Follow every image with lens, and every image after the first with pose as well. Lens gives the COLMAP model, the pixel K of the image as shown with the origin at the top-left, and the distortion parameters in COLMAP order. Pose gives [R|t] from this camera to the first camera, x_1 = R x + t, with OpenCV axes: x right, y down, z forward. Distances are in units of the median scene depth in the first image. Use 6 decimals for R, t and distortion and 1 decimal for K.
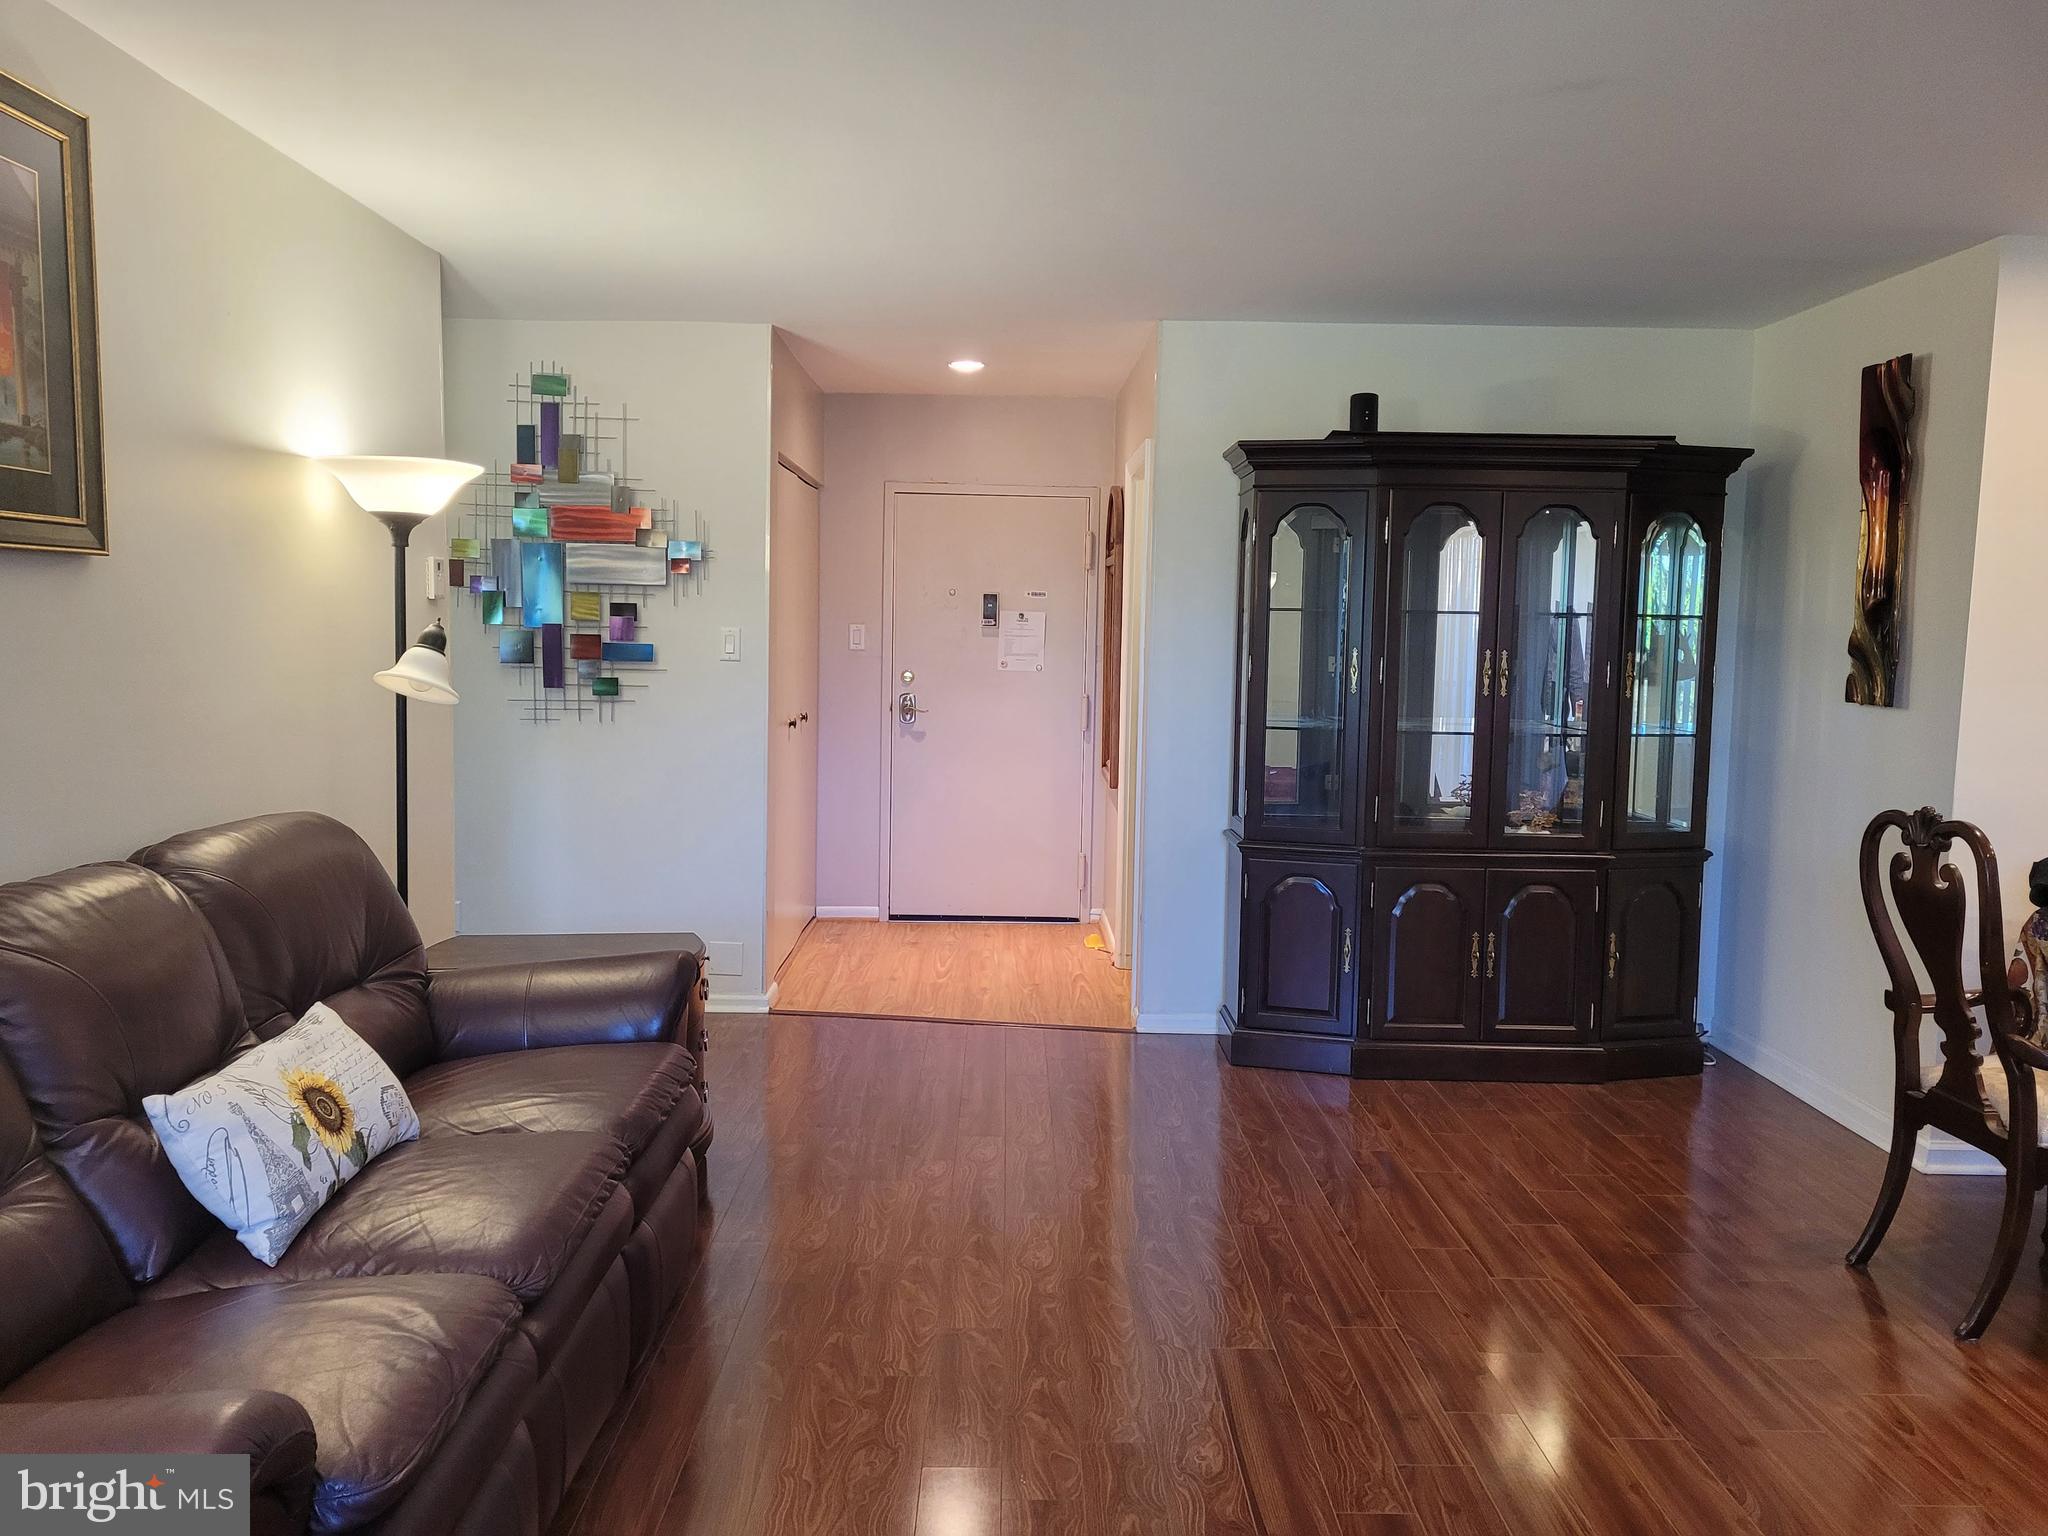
lens RADIAL K [[1548.4, 0, 1023.6], [0, 1548.4, 769.7], [0, 0, 1]] dist [0.038625, -0.028956]
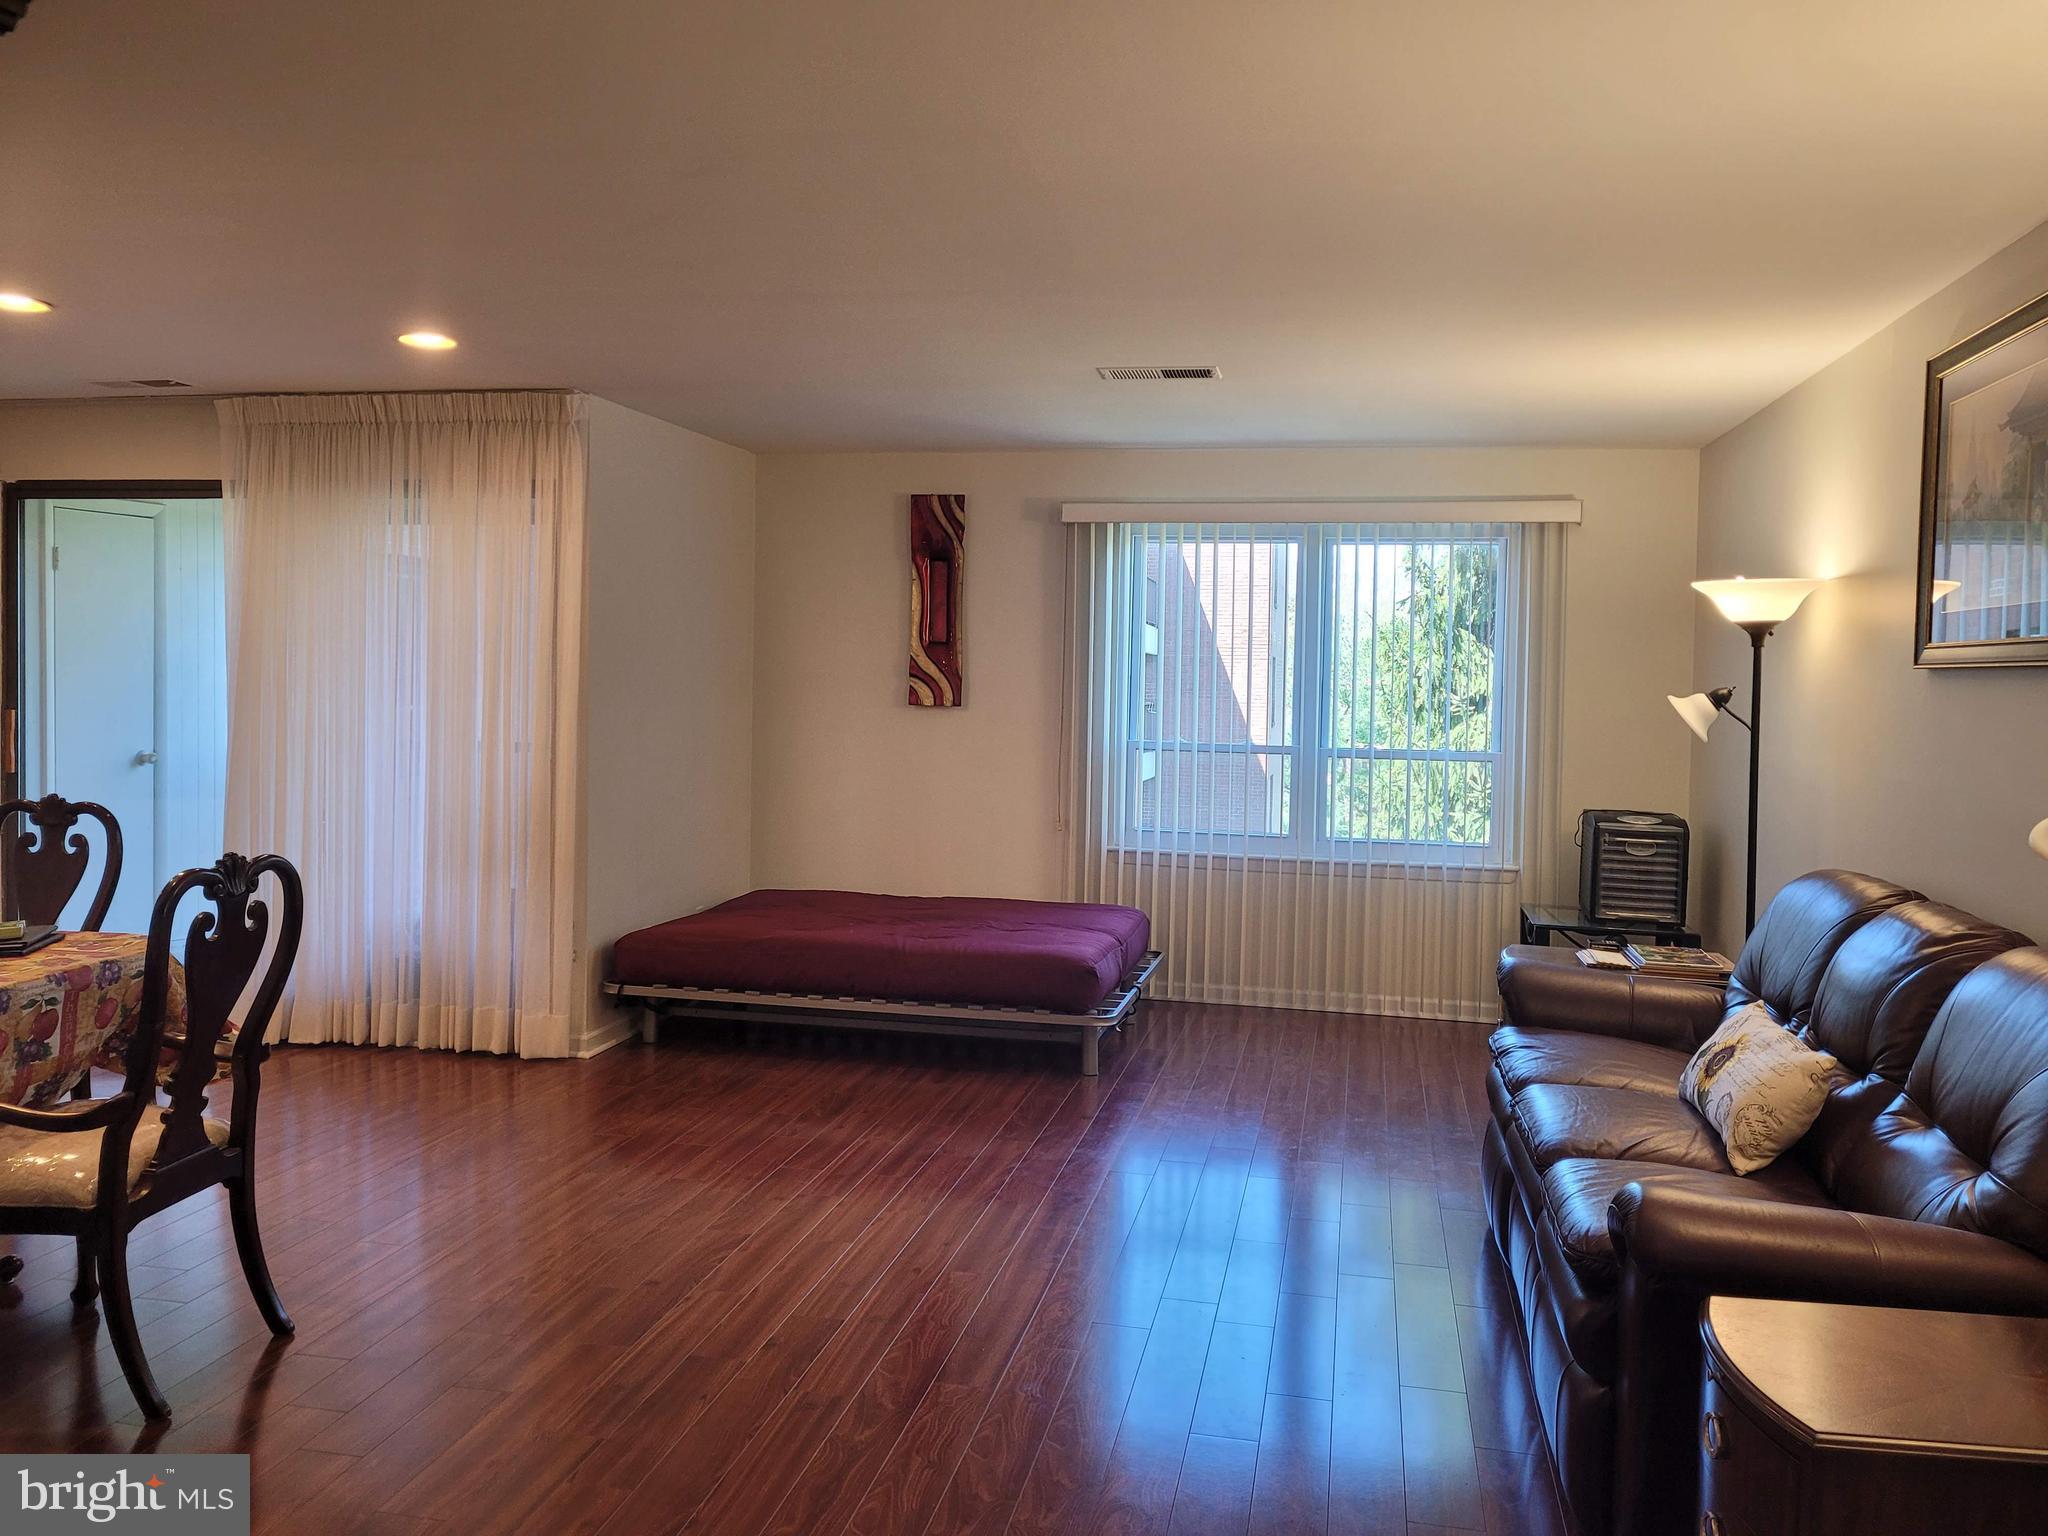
lens RADIAL K [[1548.4, 0, 1026.2], [0, 1548.4, 764.8], [0, 0, 1]] dist [0.038625, -0.028956]
pose [[-0.979068, -0.043080, 0.198923, -0.083863], [-0.016010, 0.990616, 0.135736, -0.168121], [-0.202903, 0.129710, -0.970570, 1.843918]]
